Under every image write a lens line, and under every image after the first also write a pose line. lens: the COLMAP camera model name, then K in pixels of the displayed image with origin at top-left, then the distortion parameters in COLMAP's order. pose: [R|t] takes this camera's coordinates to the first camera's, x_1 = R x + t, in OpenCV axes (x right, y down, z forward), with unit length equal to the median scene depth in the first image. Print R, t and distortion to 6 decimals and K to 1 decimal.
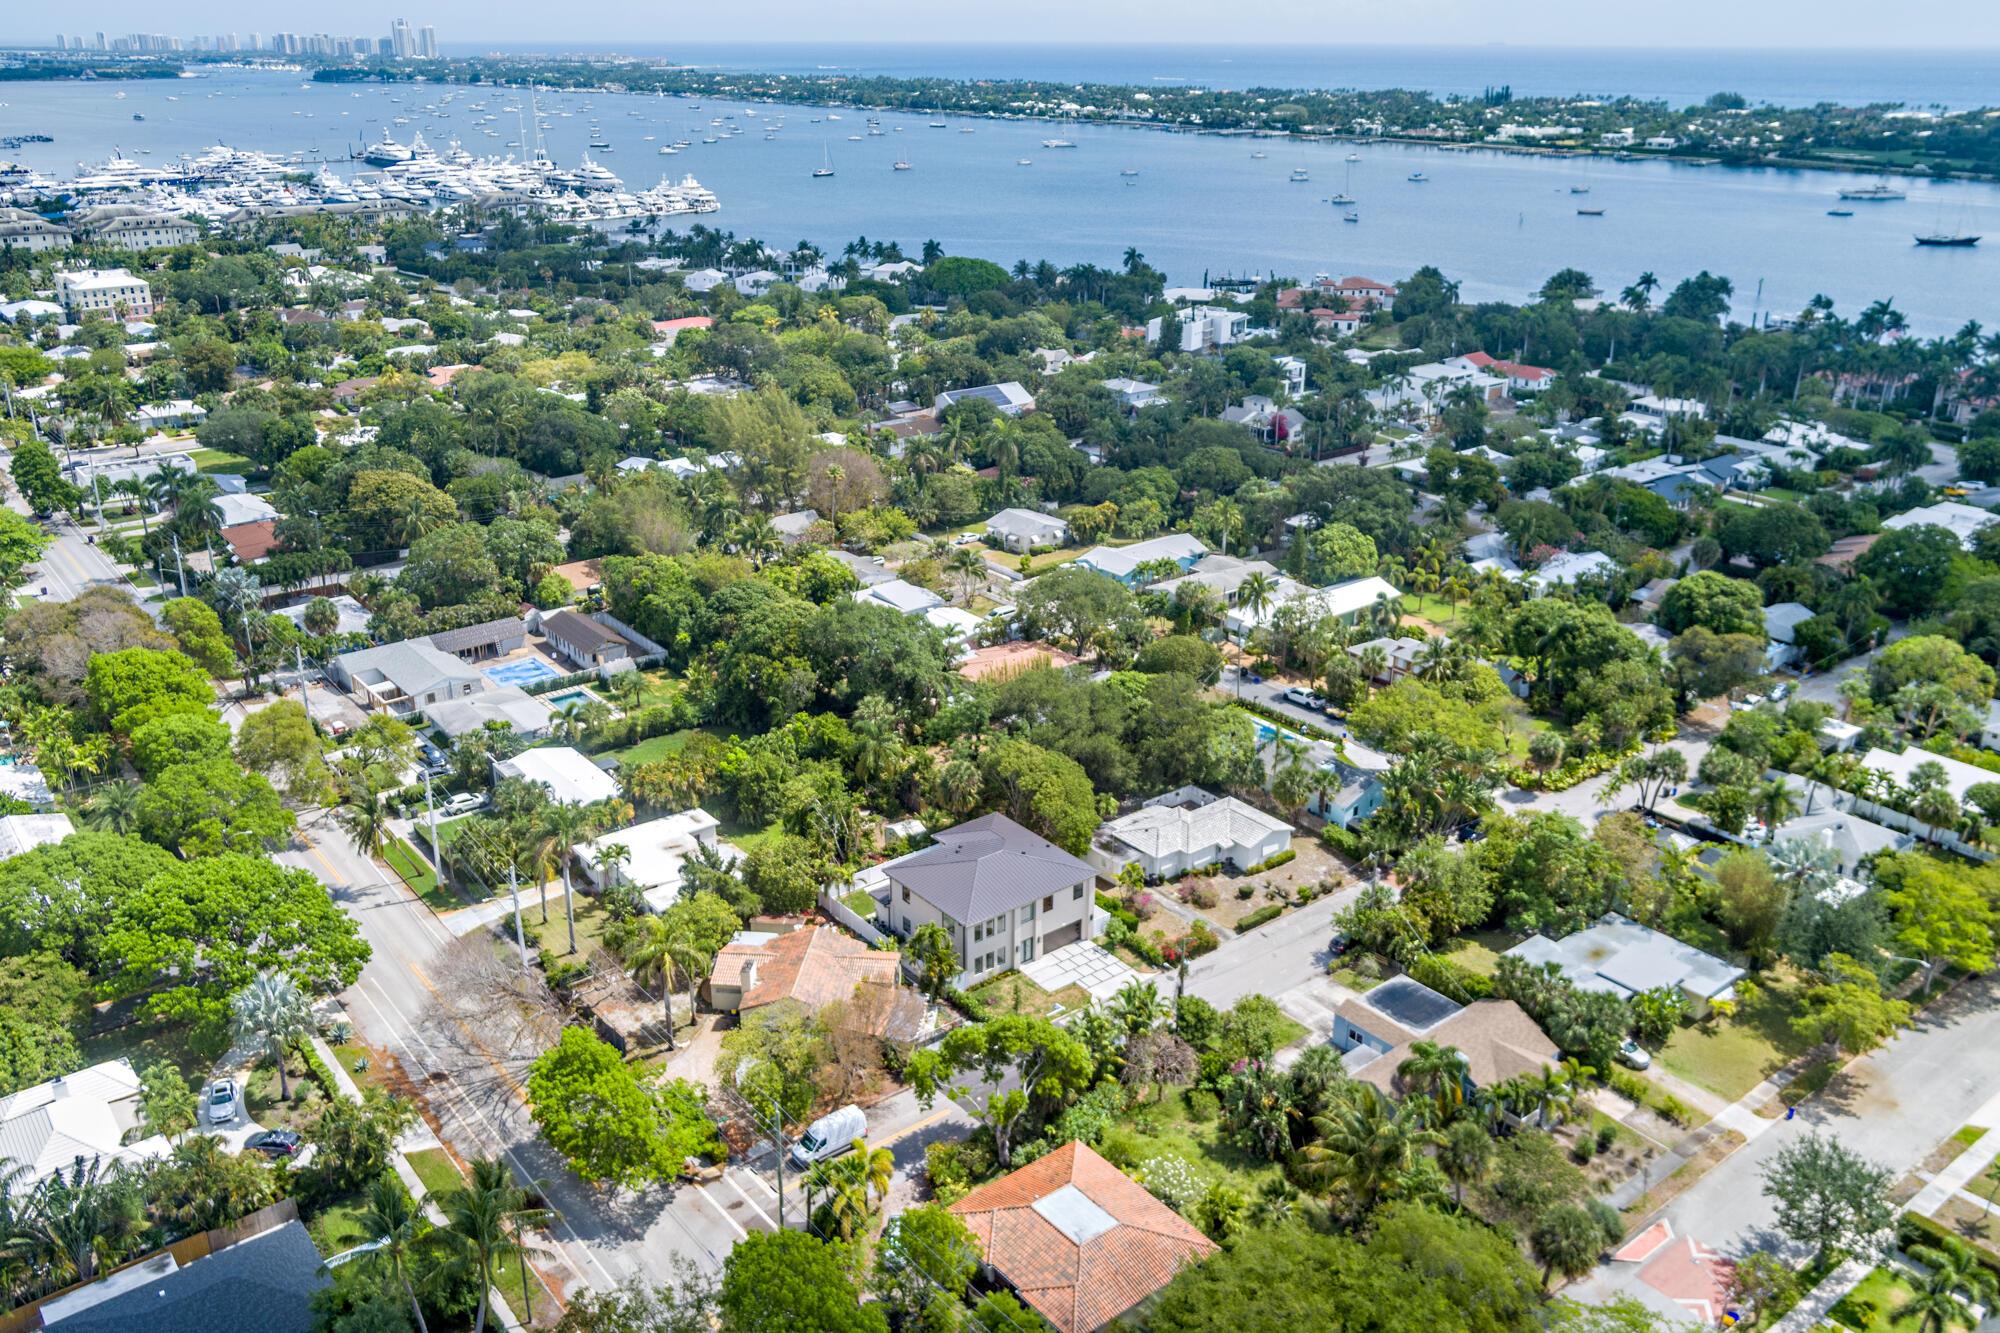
lens RADIAL K [[1603.6, 0, 991.2], [0, 1603.6, 667.6], [0, 0, 1]] dist [-0.022246, 0.041927]
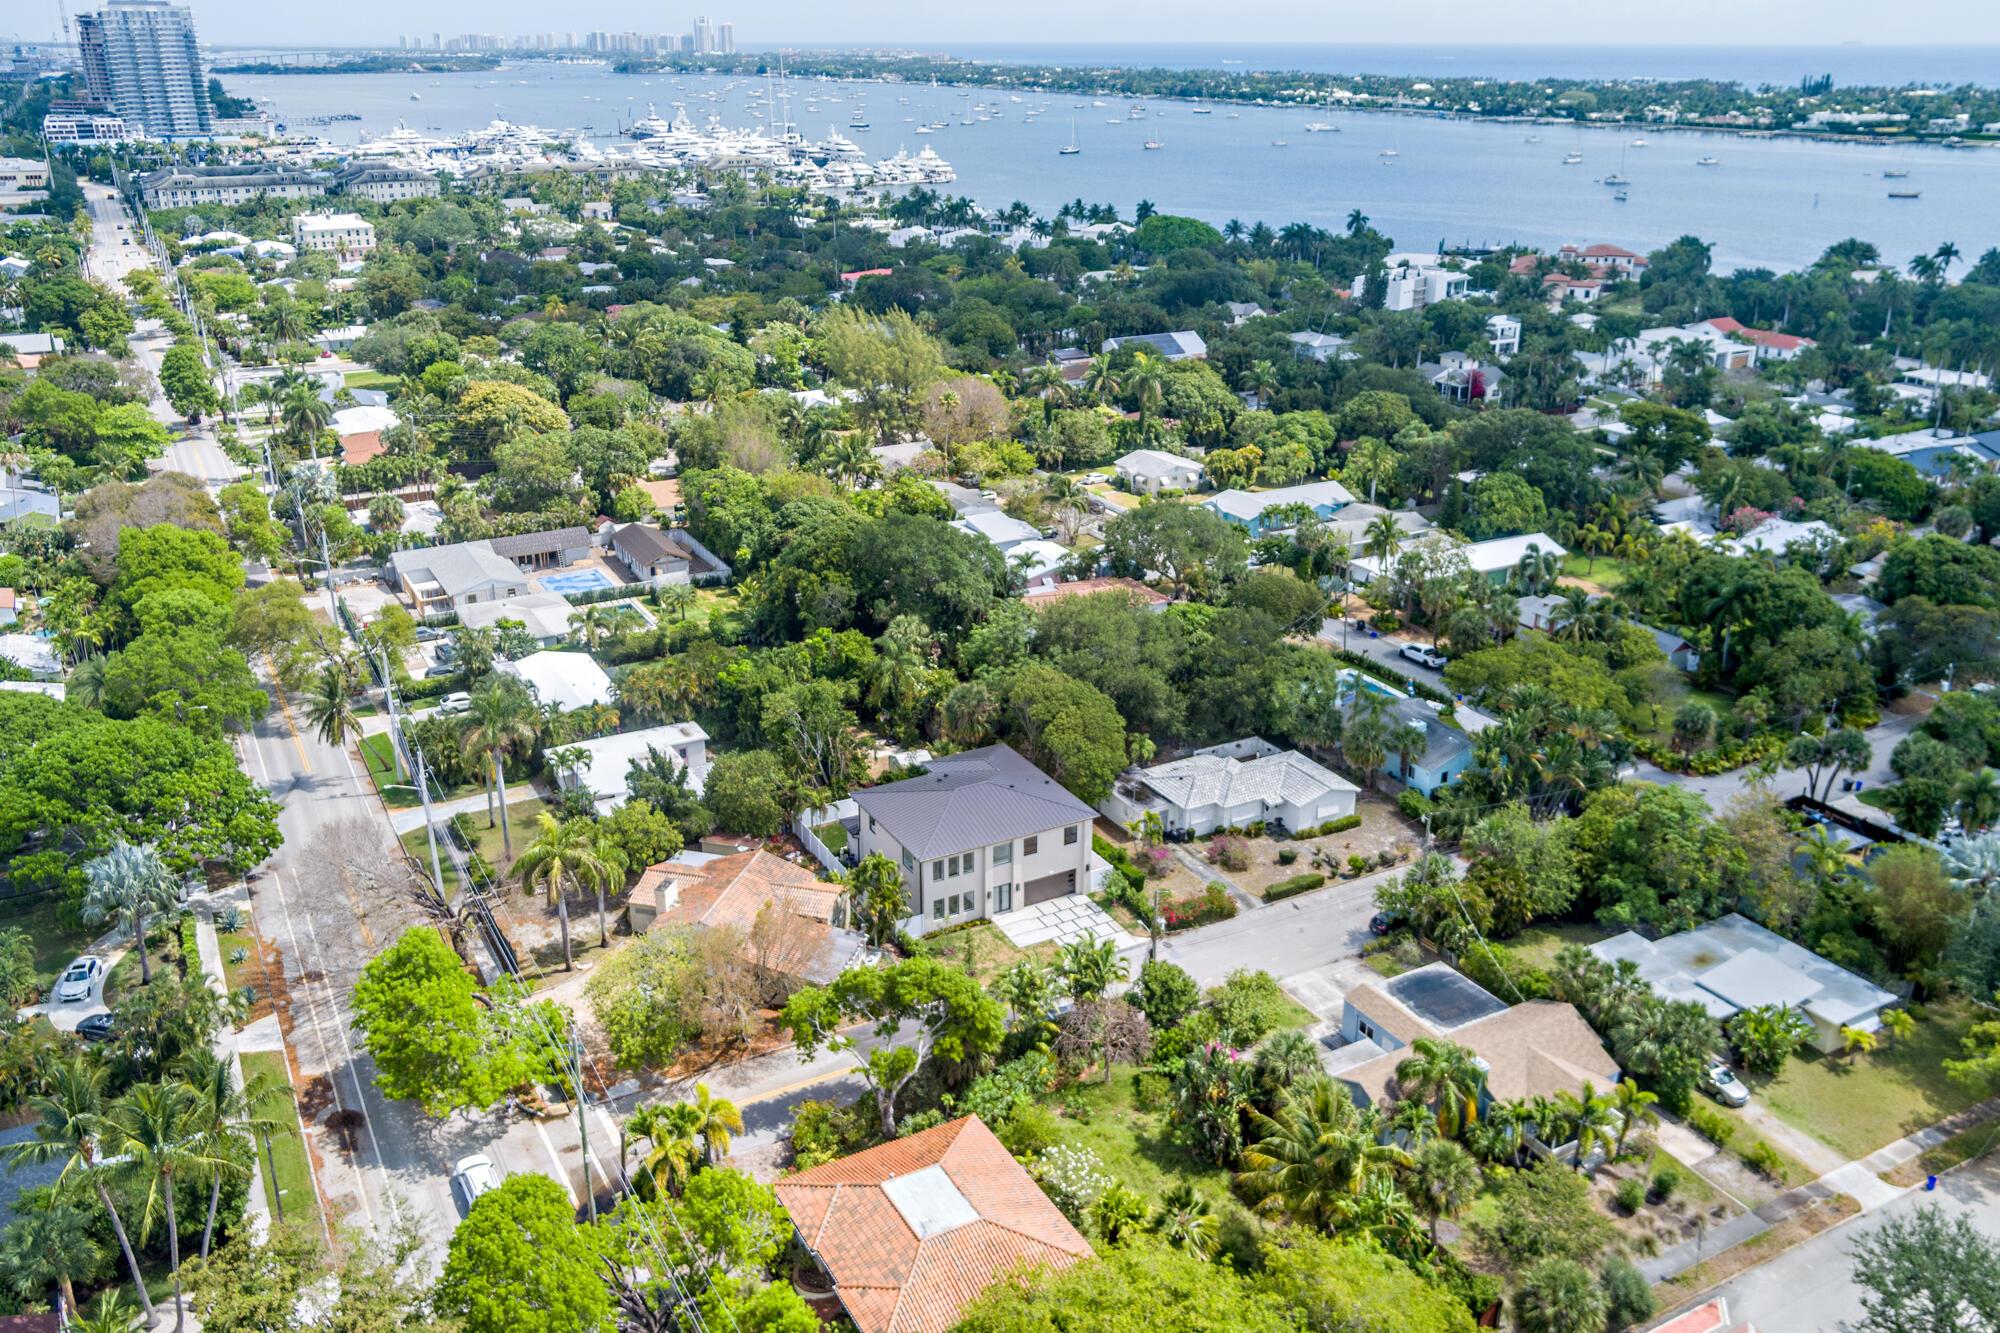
lens RADIAL K [[1603.6, 0, 990.5], [0, 1603.6, 666.6], [0, 0, 1]] dist [-0.022246, 0.041927]
pose [[0.985739, 0.059660, -0.157350, 0.099956], [-0.059878, 0.998200, 0.003356, 0.035360], [0.157267, 0.006114, 0.987537, 0.107271]]
